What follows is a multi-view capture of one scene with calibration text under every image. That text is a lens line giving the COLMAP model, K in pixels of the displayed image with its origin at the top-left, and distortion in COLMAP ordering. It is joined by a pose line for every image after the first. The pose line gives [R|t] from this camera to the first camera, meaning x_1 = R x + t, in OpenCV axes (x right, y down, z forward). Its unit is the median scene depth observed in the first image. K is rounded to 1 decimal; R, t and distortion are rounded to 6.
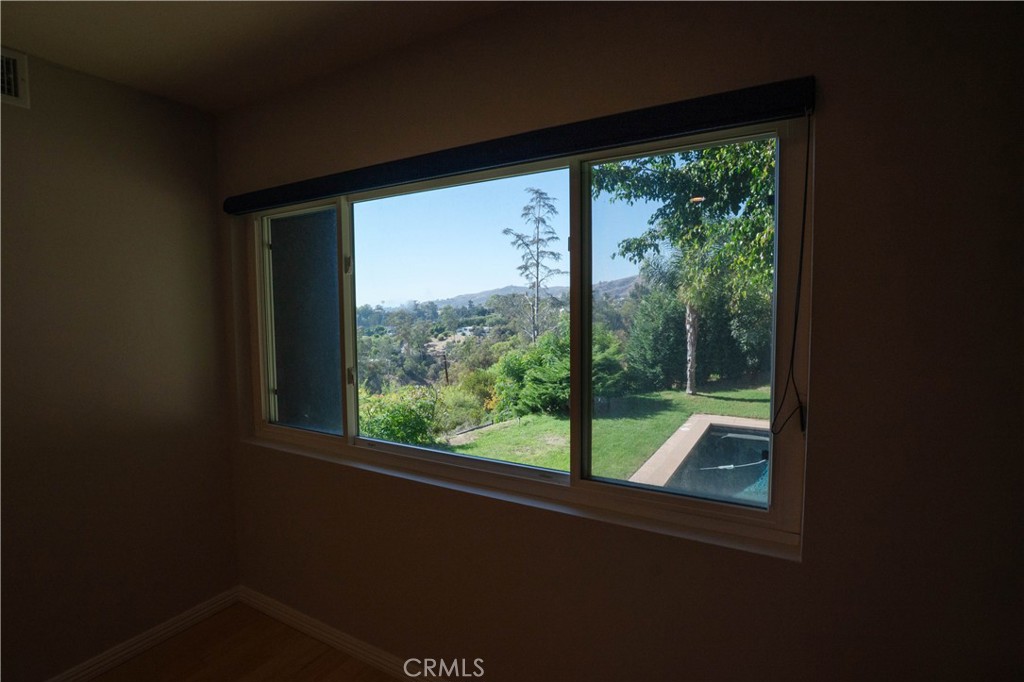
lens RADIAL K [[506.5, 0, 512.0], [0, 506.5, 341.0], [0, 0, 1]] dist [-0.035817, 0.002908]
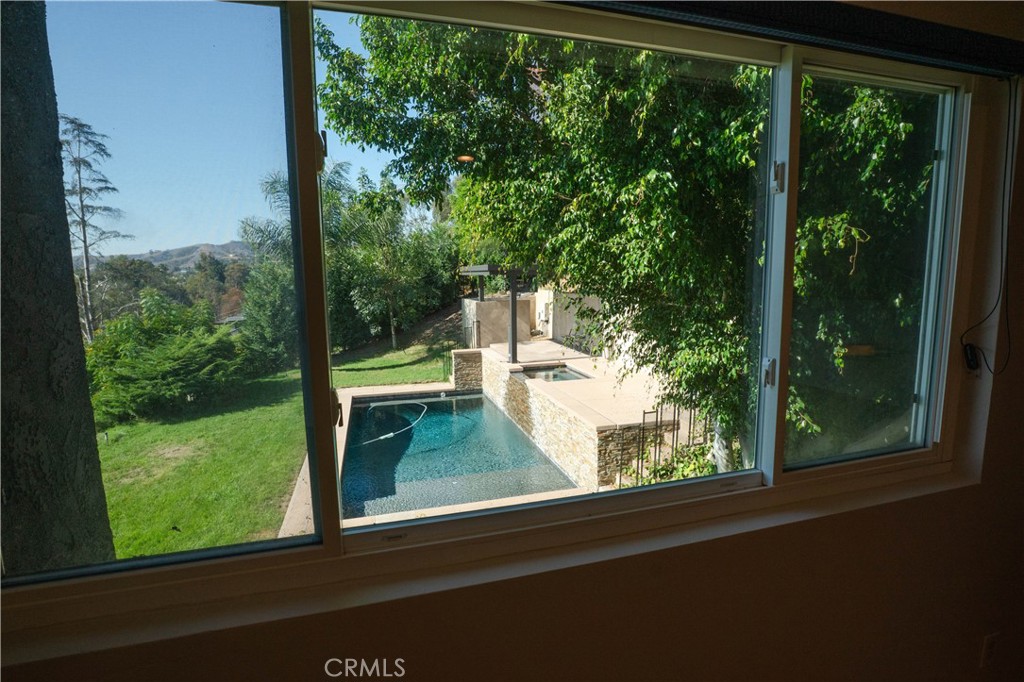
lens RADIAL K [[506.6, 0, 514.2], [0, 506.6, 344.2], [0, 0, 1]] dist [-0.031171, 0.000706]
pose [[0.691313, -0.098713, 0.715781, -0.090767], [0.055867, 0.994961, 0.083258, -0.002649], [-0.720393, -0.017569, 0.693344, 0.097327]]
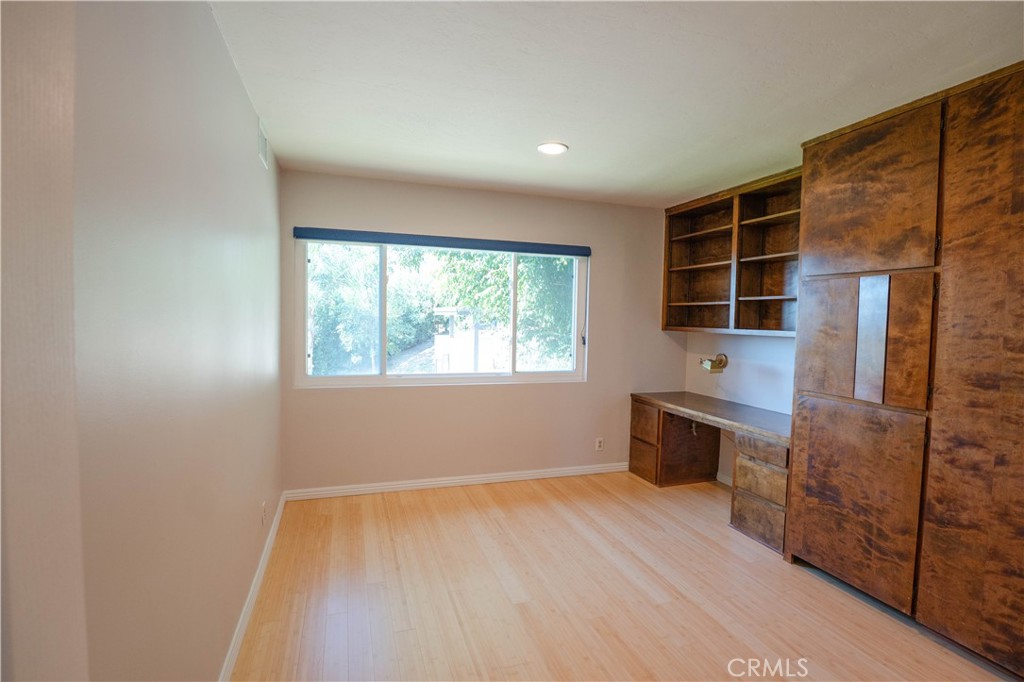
lens RADIAL K [[483.5, 0, 512.0], [0, 483.5, 341.0], [0, 0, 1]] dist [-0.038581, 0.000765]
pose [[0.654111, -0.015913, 0.756231, -0.229985], [0.026186, 0.999656, -0.001614, 0.014596], [-0.755945, 0.020858, 0.654302, -0.083021]]
